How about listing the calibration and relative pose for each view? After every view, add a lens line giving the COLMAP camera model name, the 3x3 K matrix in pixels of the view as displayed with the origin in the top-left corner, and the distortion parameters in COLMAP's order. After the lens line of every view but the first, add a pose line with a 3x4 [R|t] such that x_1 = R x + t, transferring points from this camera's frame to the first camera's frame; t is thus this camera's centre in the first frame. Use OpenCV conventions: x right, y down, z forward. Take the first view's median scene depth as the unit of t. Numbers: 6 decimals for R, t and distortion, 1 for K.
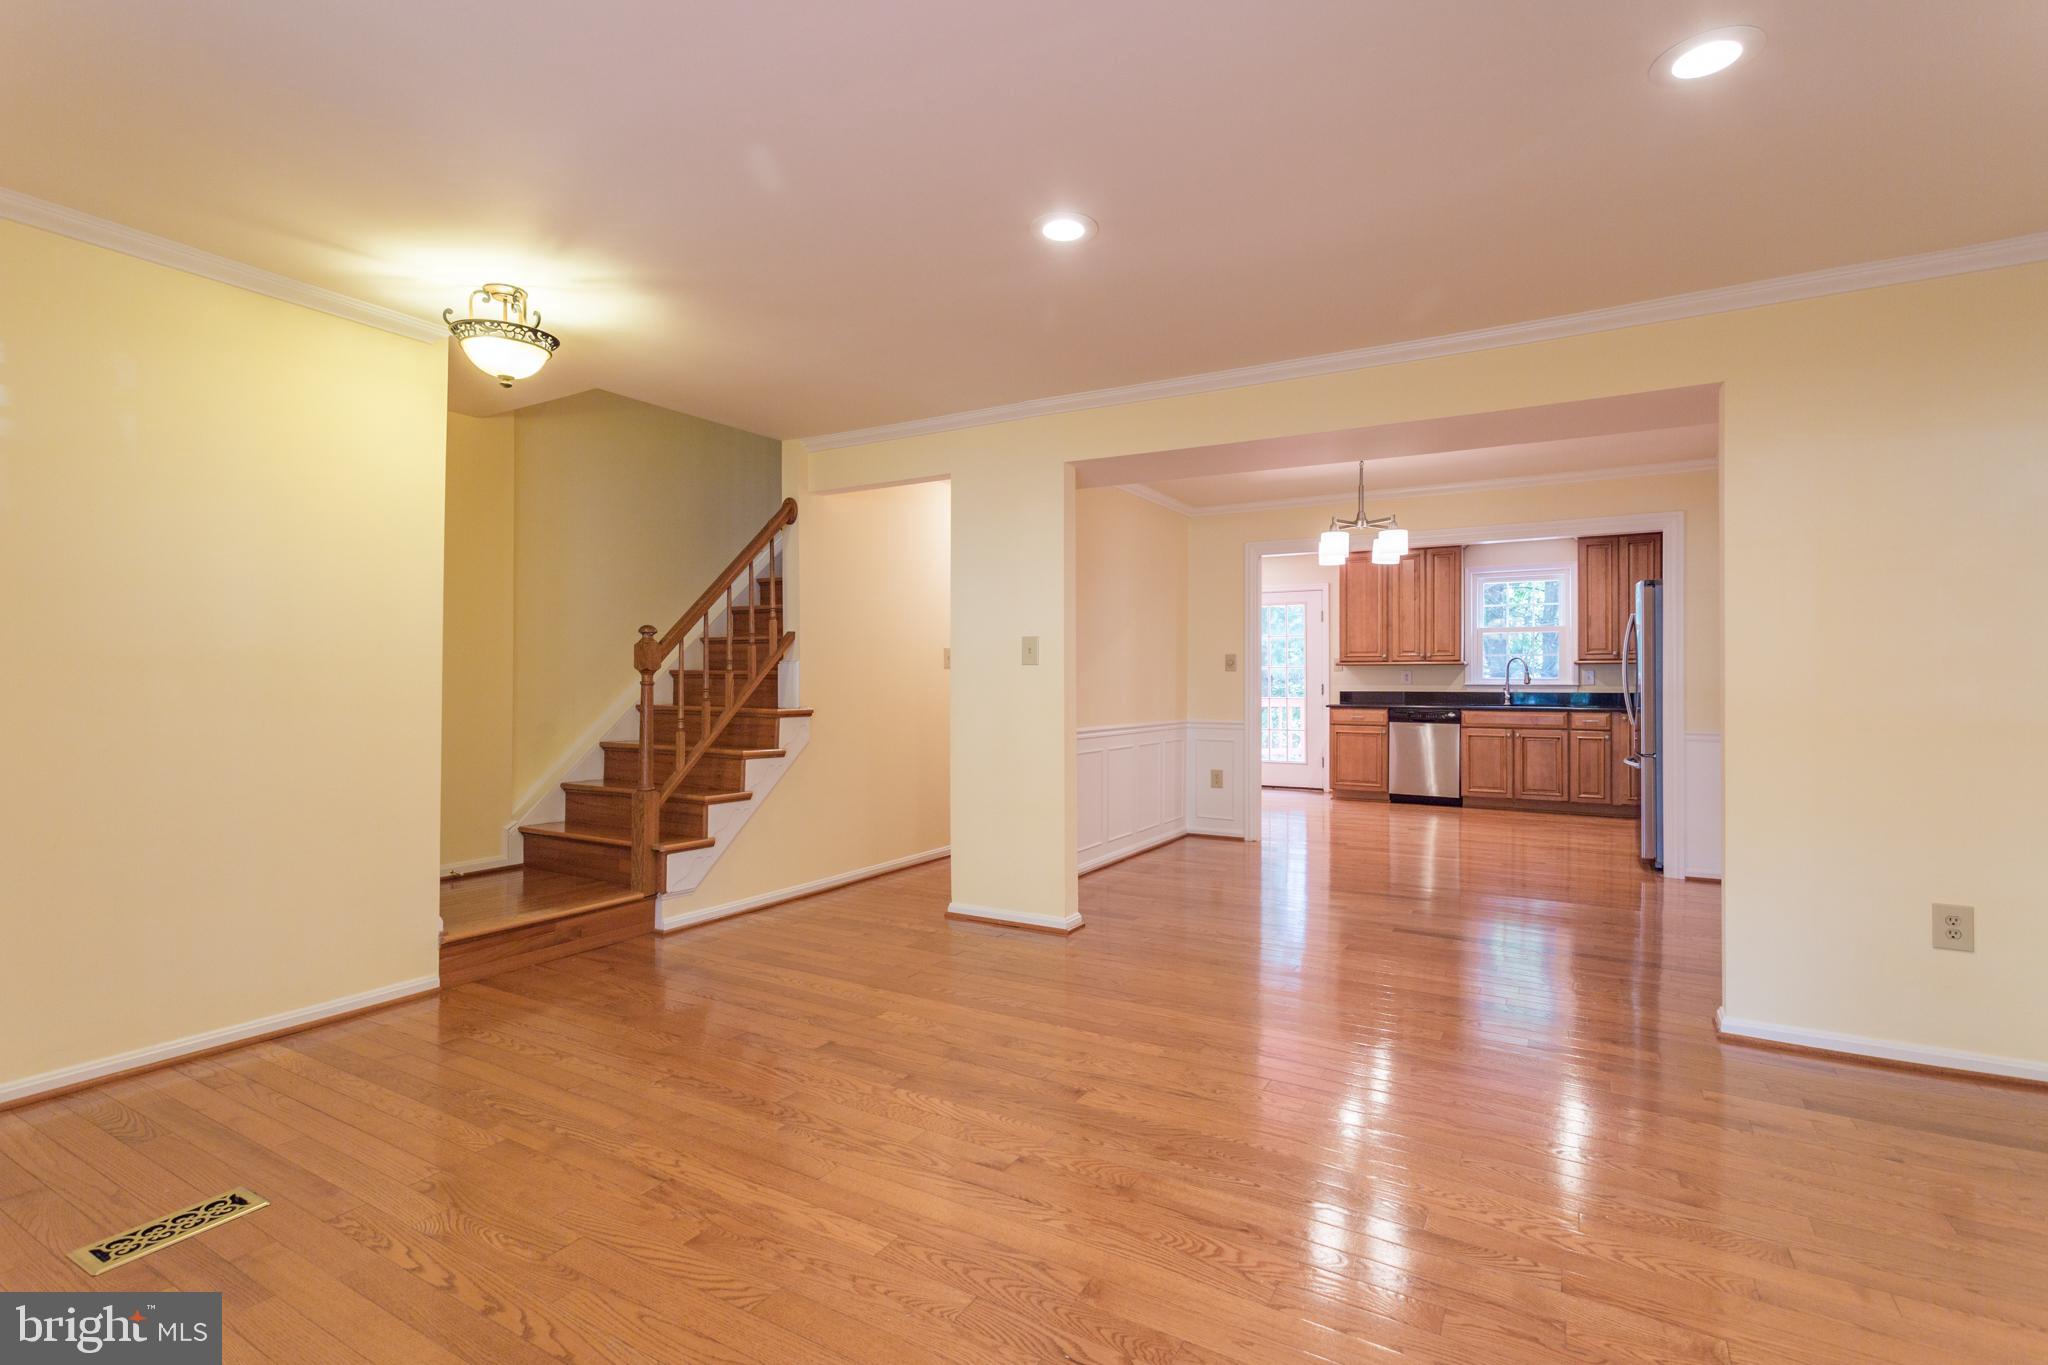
lens RADIAL K [[963.6, 0, 1020.3], [0, 963.6, 672.5], [0, 0, 1]] dist [0.001620, 0.000258]
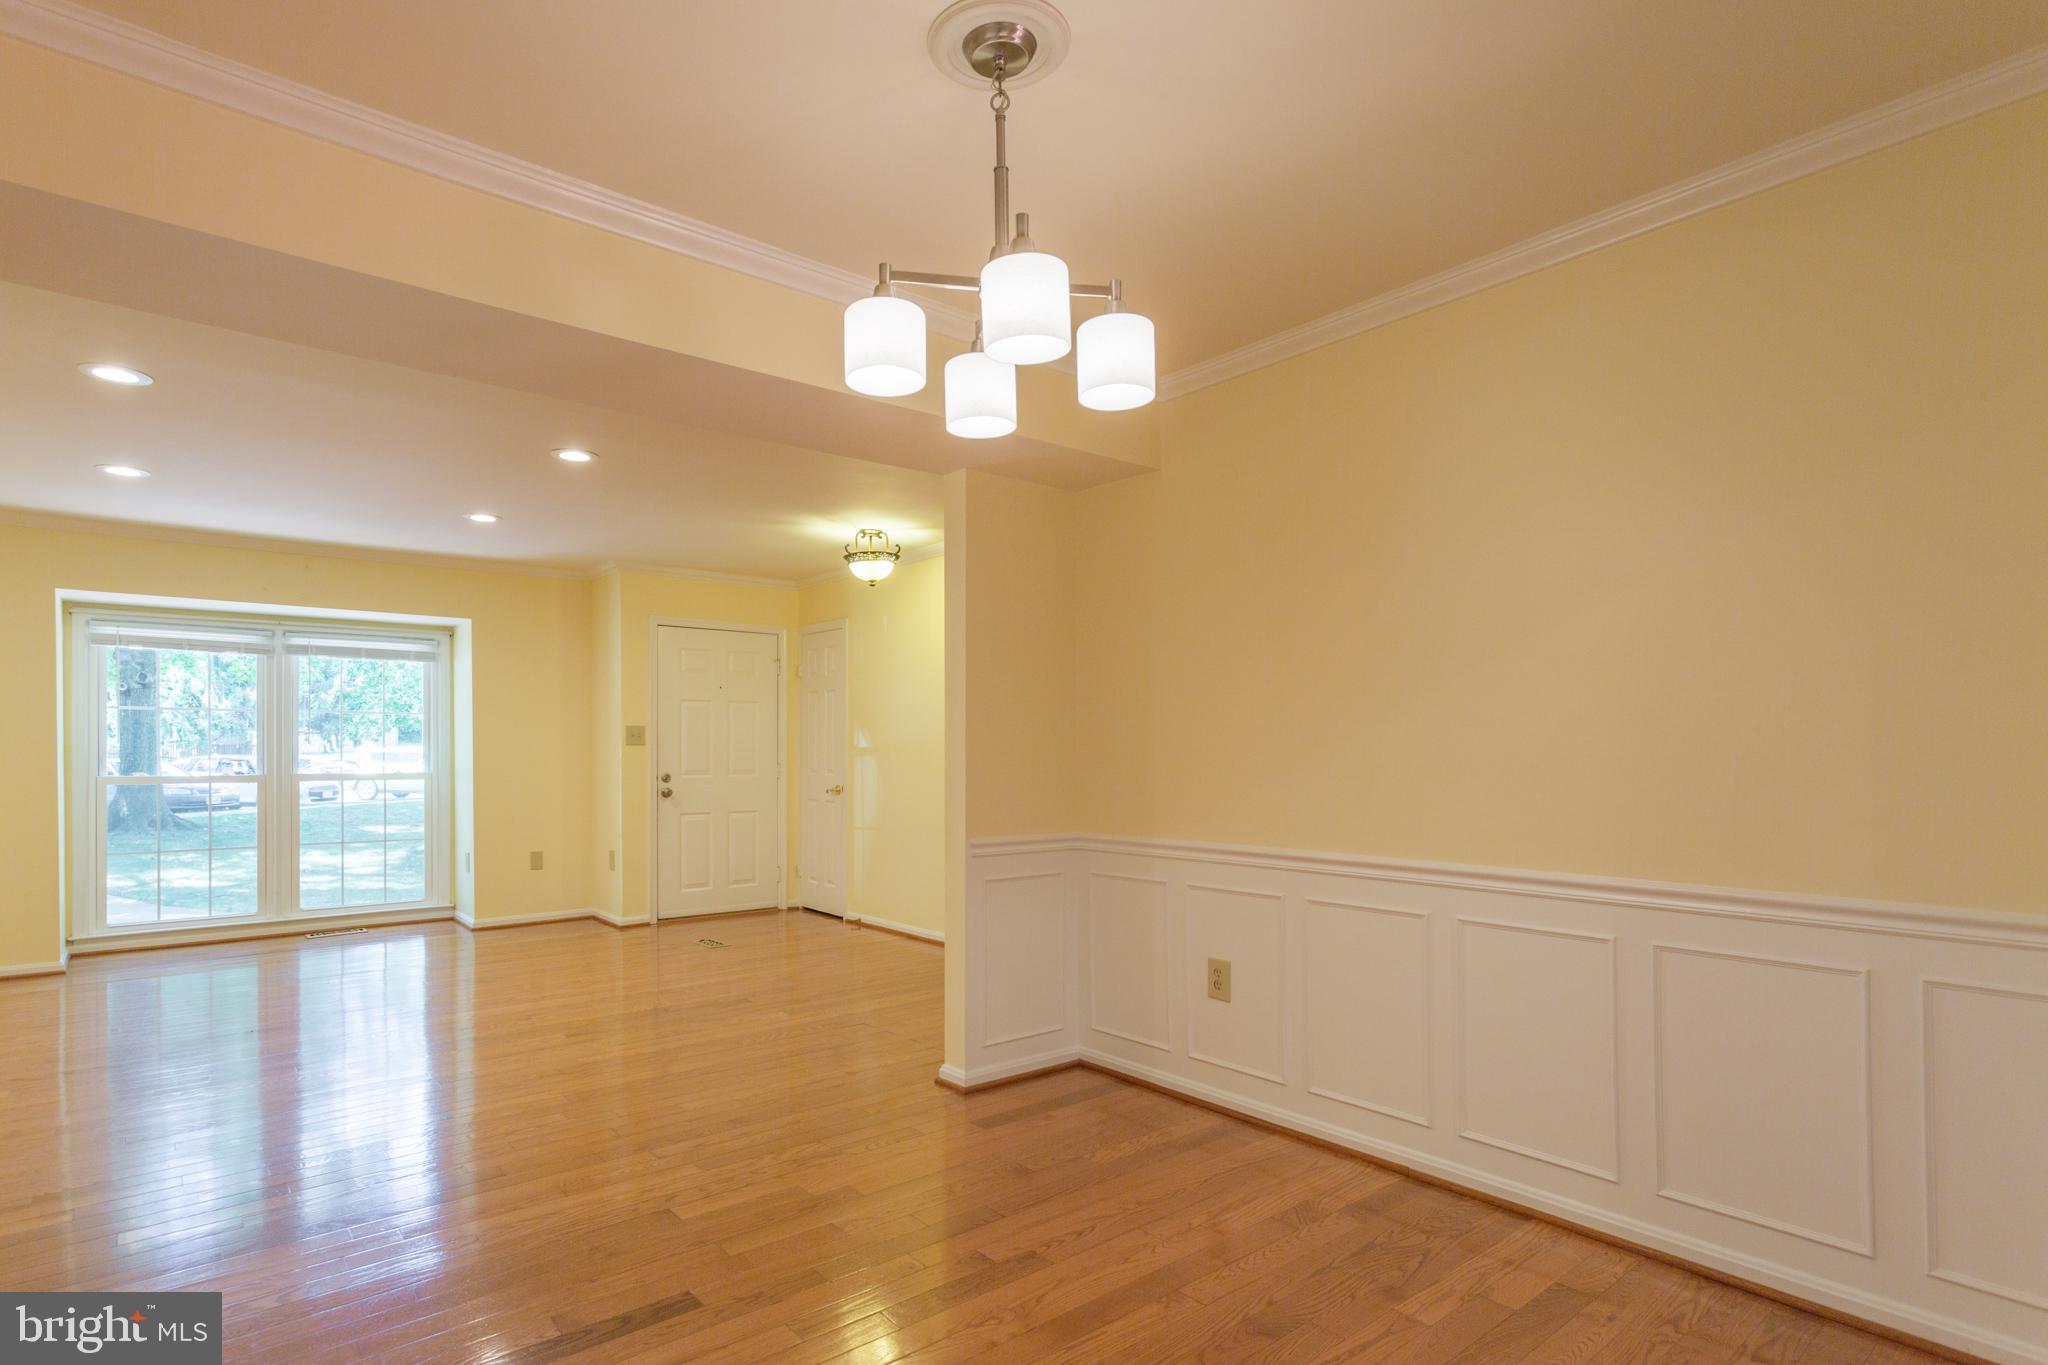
lens RADIAL K [[1033.1, 0, 979.8], [0, 1033.1, 752.9], [0, 0, 1]] dist [0.003707, 0.001378]
pose [[-0.353555, -0.002242, -0.935411, 0.638634], [0.008633, 0.999947, -0.005659, 0.007447], [0.935374, -0.010076, -0.353517, 1.036136]]
